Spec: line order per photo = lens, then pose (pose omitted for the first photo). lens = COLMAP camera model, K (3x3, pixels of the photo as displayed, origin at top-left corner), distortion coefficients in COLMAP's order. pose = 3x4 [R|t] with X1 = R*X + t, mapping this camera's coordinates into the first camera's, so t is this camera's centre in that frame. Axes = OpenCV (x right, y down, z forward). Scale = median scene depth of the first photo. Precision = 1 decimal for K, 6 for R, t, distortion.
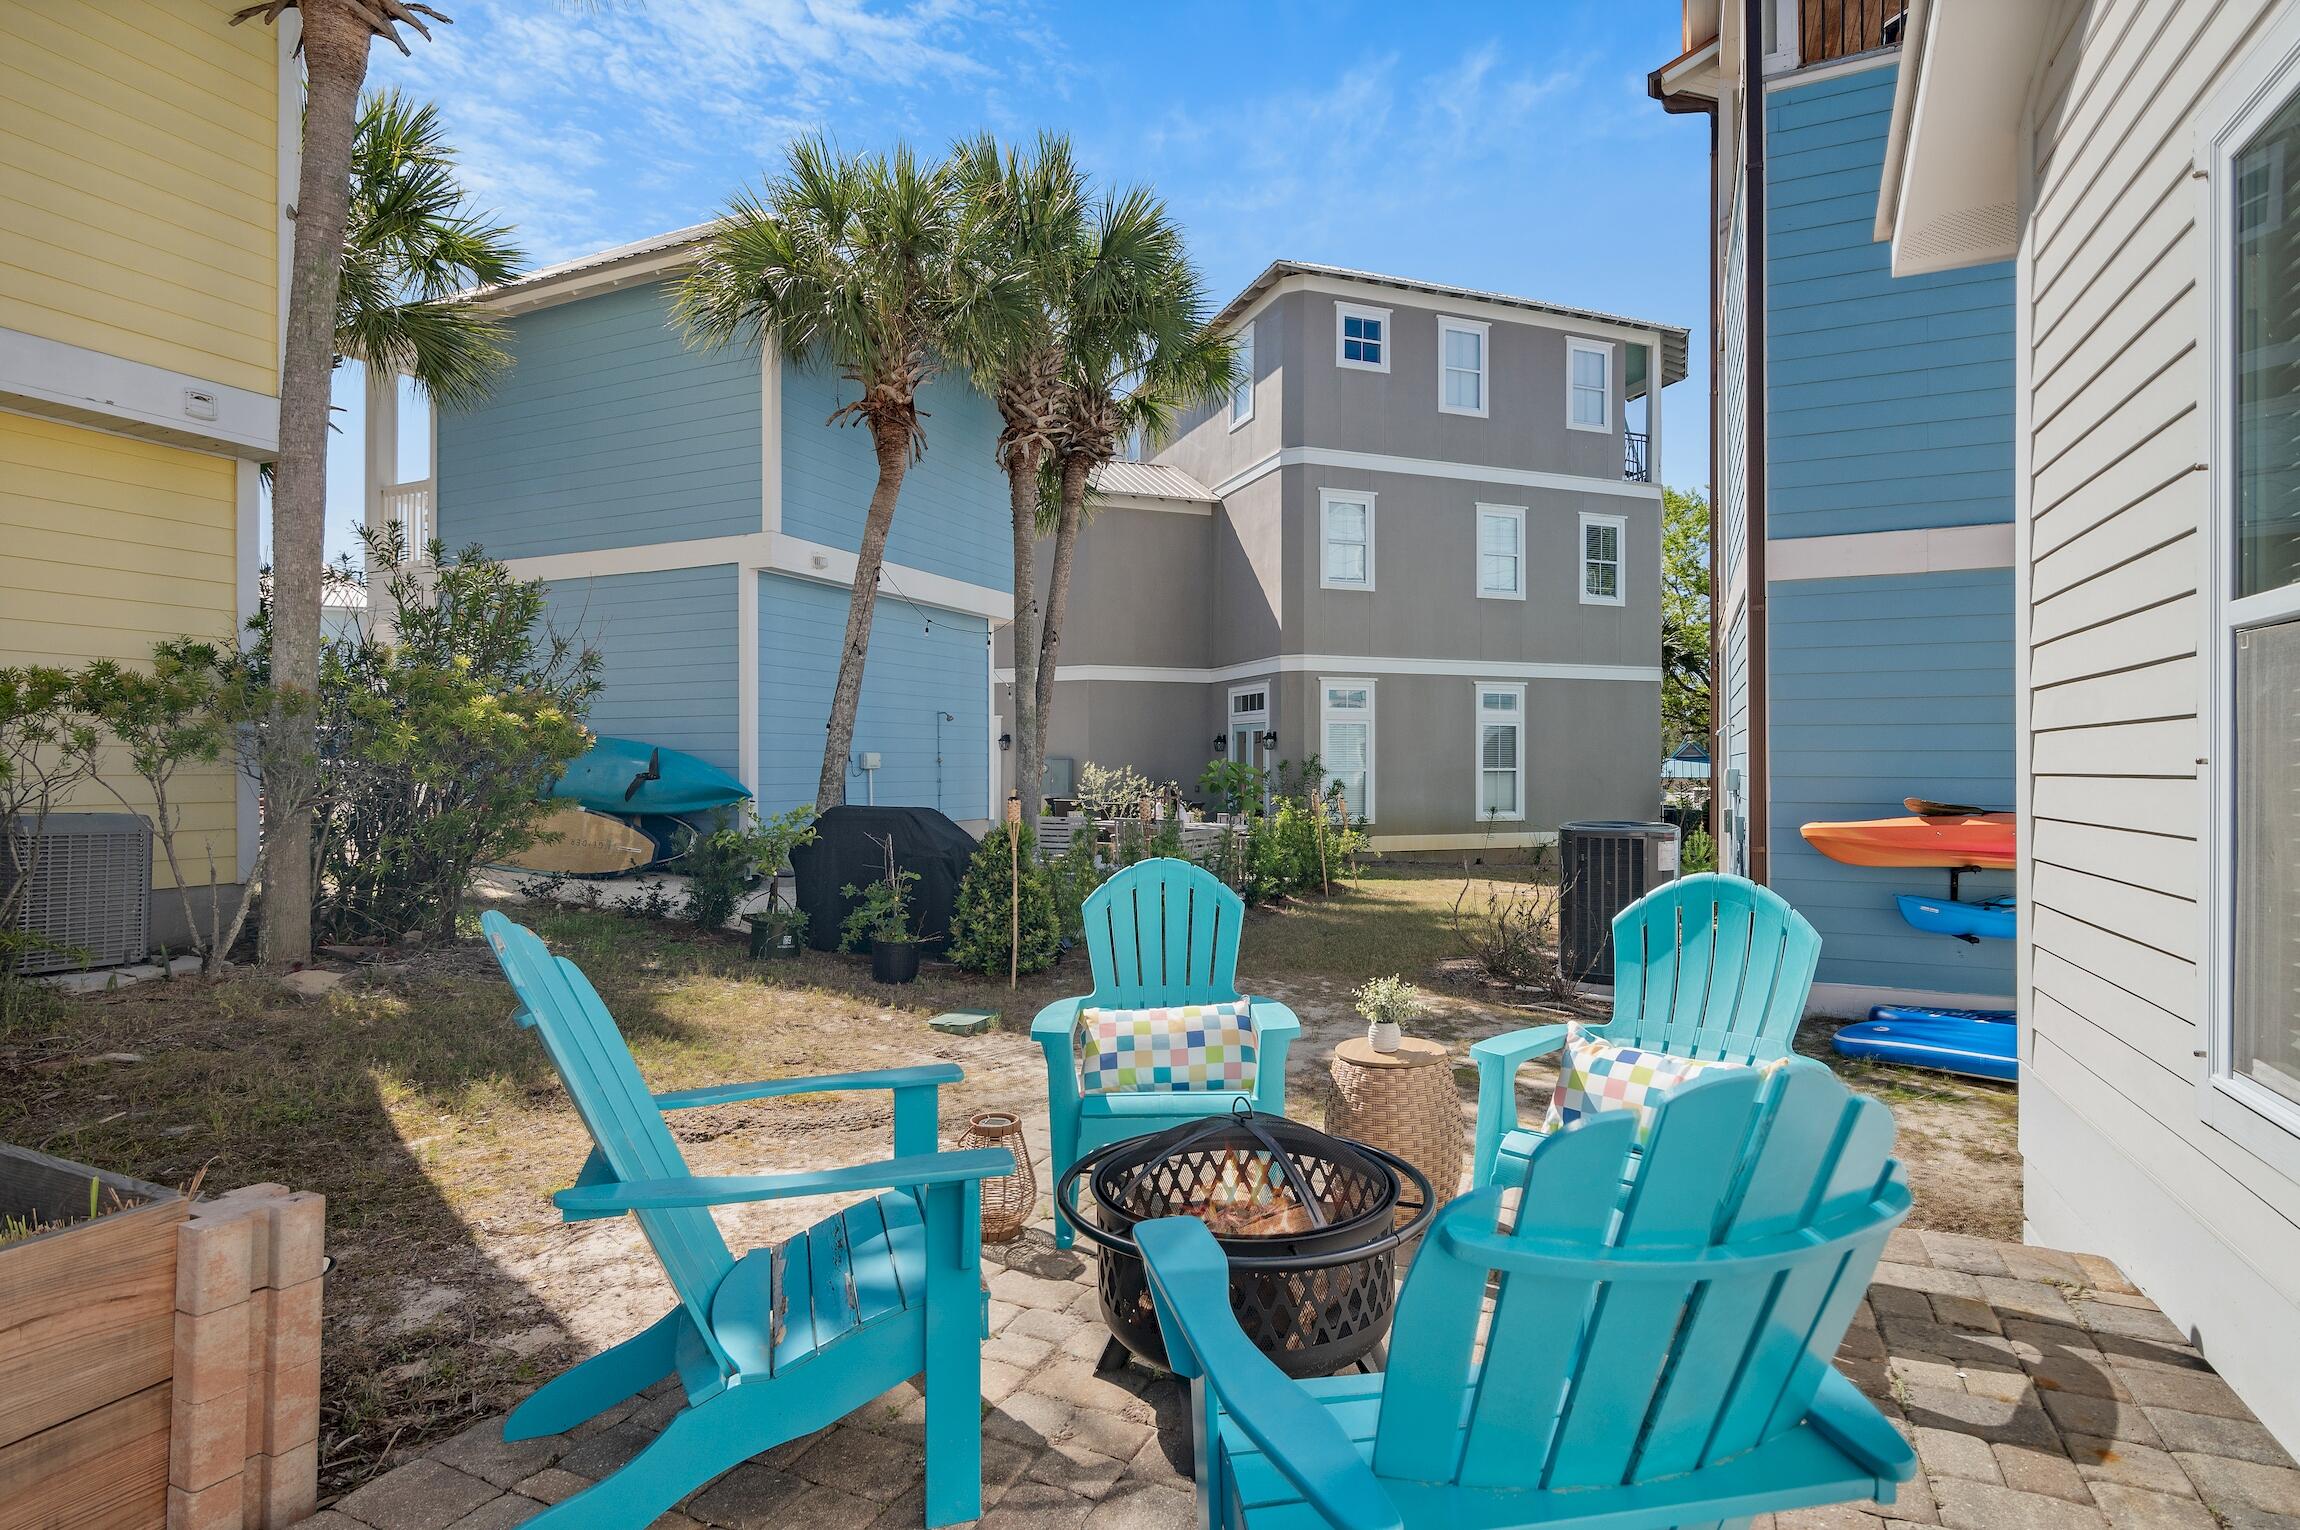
lens RADIAL K [[1148.3, 0, 1155.3], [0, 1148.3, 754.2], [0, 0, 1]] dist [-0.000903, 0.000272]
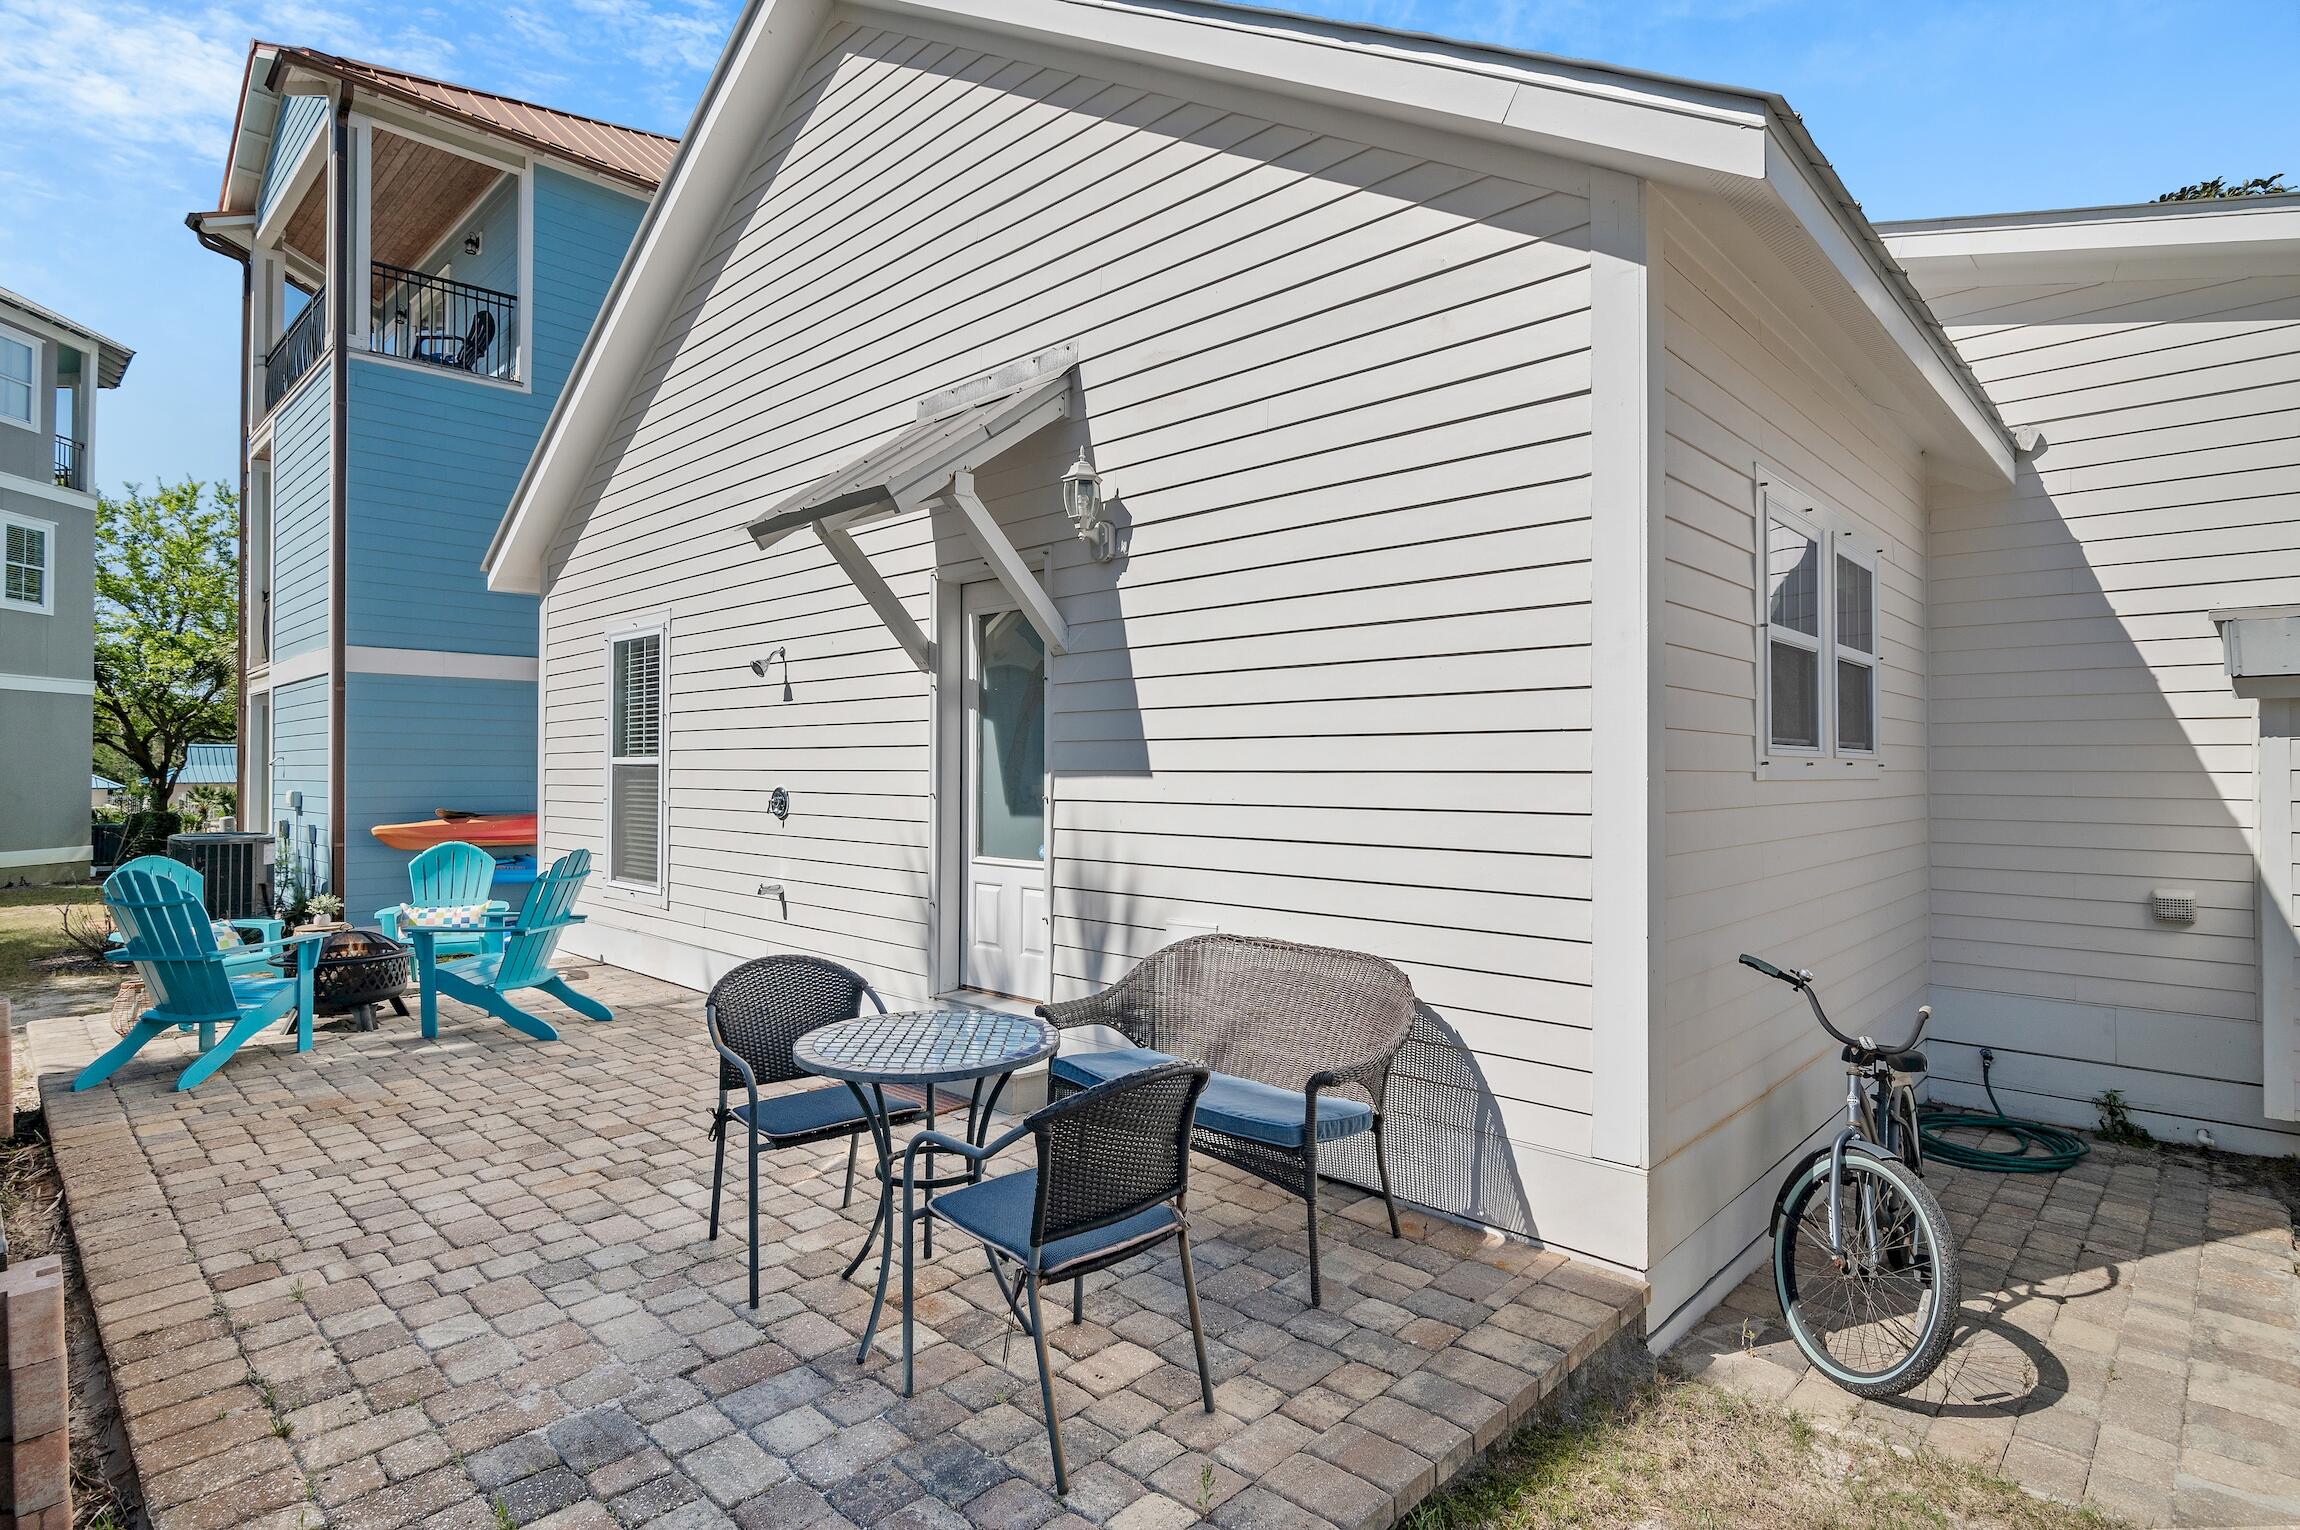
lens RADIAL K [[1148.3, 0, 1155.3], [0, 1148.3, 754.2], [0, 0, 1]] dist [-0.000903, 0.000272]
pose [[0.322781, 0.012257, 0.946394, -0.369611], [-0.009469, 0.999908, -0.009721, -0.021962], [-0.946426, -0.005824, 0.322867, -0.342252]]
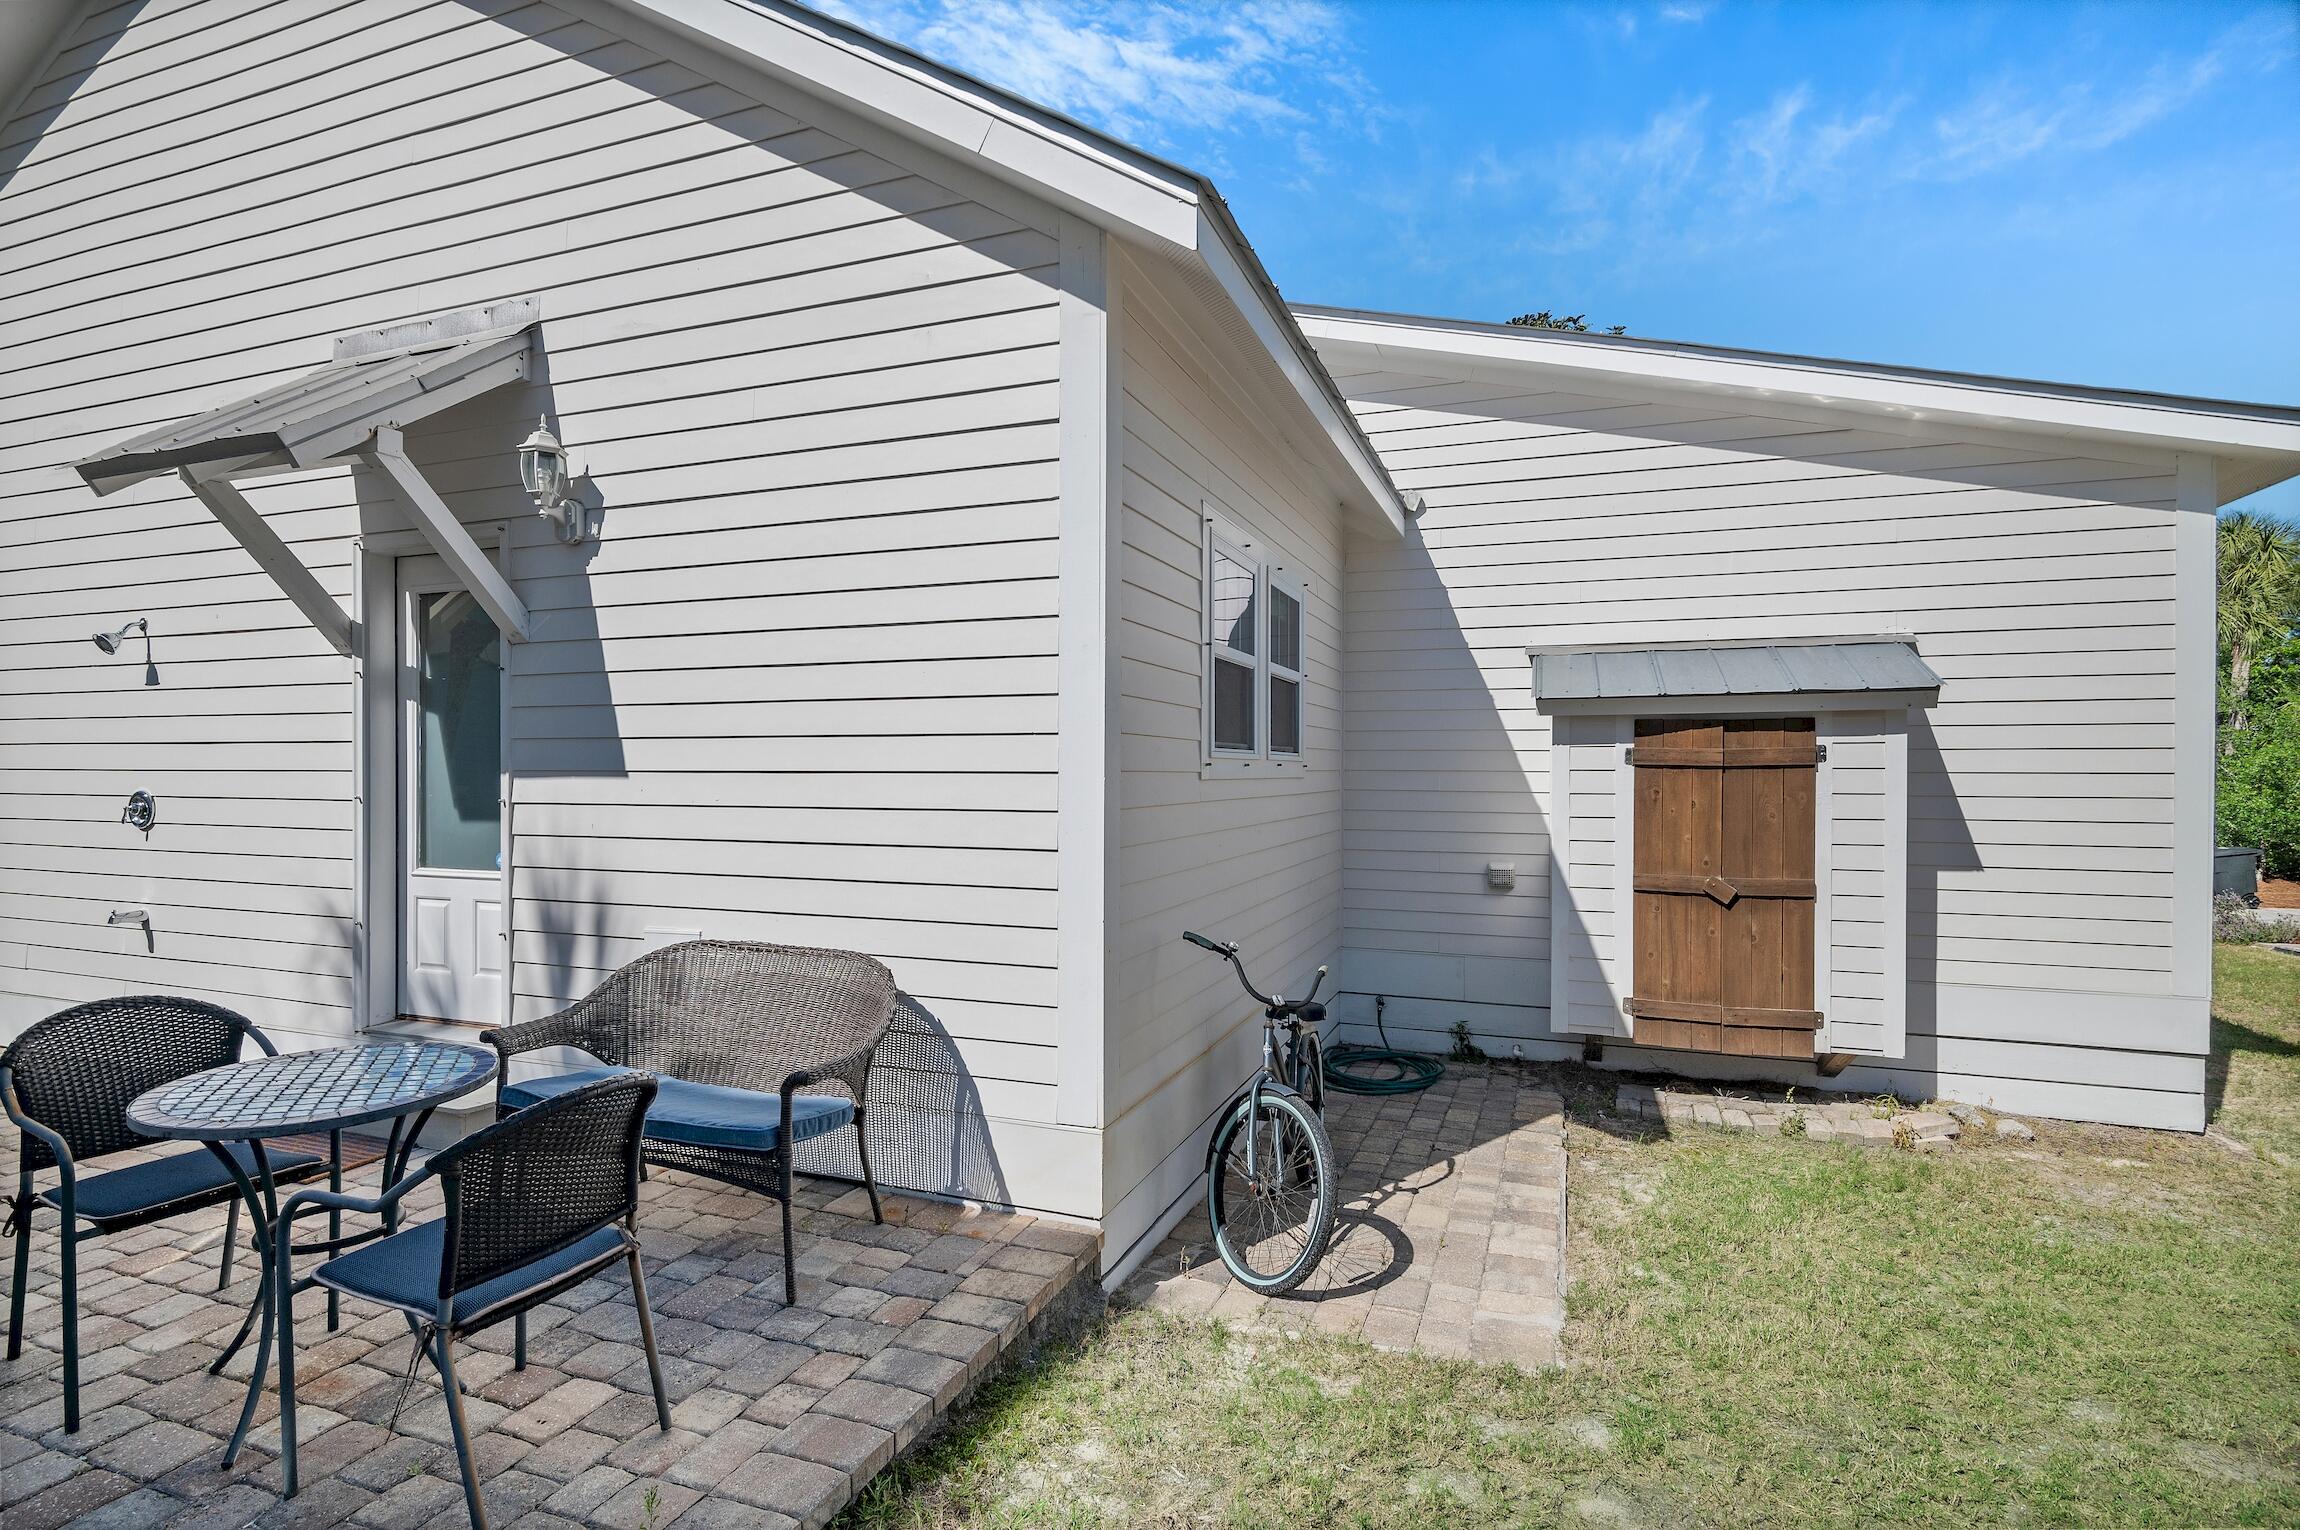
lens RADIAL K [[1124.5, 0, 1144.5], [0, 1124.5, 777.9], [0, 0, 1]] dist [-0.000662, 0.000073]
pose [[-0.065067, -0.009112, 0.997839, -0.369857], [-0.010466, 0.999910, 0.008448, -0.022972], [-0.997826, -0.009894, -0.065157, -0.361965]]
